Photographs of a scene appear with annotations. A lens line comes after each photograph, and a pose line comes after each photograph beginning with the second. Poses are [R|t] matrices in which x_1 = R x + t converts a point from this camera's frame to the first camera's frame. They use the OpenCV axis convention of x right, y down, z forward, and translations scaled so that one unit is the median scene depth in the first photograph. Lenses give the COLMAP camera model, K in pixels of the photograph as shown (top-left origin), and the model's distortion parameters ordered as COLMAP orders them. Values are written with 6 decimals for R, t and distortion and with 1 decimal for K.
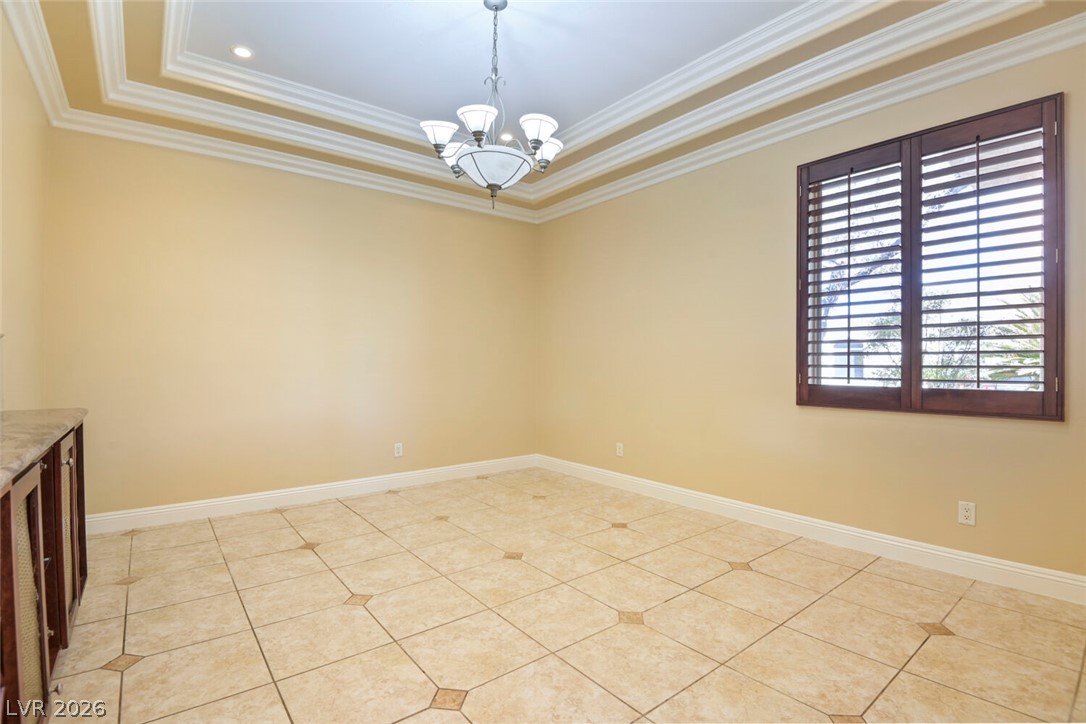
lens RADIAL K [[515.4, 0, 513.4], [0, 515.4, 359.6], [0, 0, 1]] dist [0.042435, -0.000229]
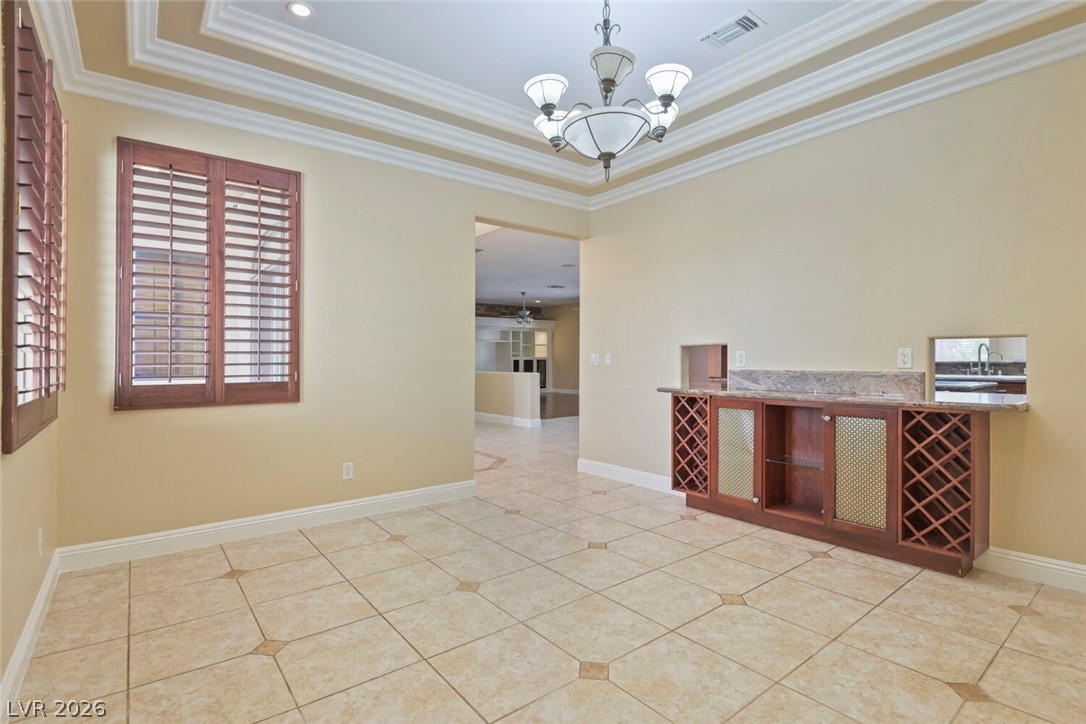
lens RADIAL K [[515.4, 0, 513.4], [0, 515.4, 359.6], [0, 0, 1]] dist [0.042435, -0.000229]
pose [[-0.999984, 0.002131, 0.005296, 0.111189], [0.002098, 0.999978, -0.006269, 0.009106], [-0.005310, -0.006258, -0.999966, 1.964487]]
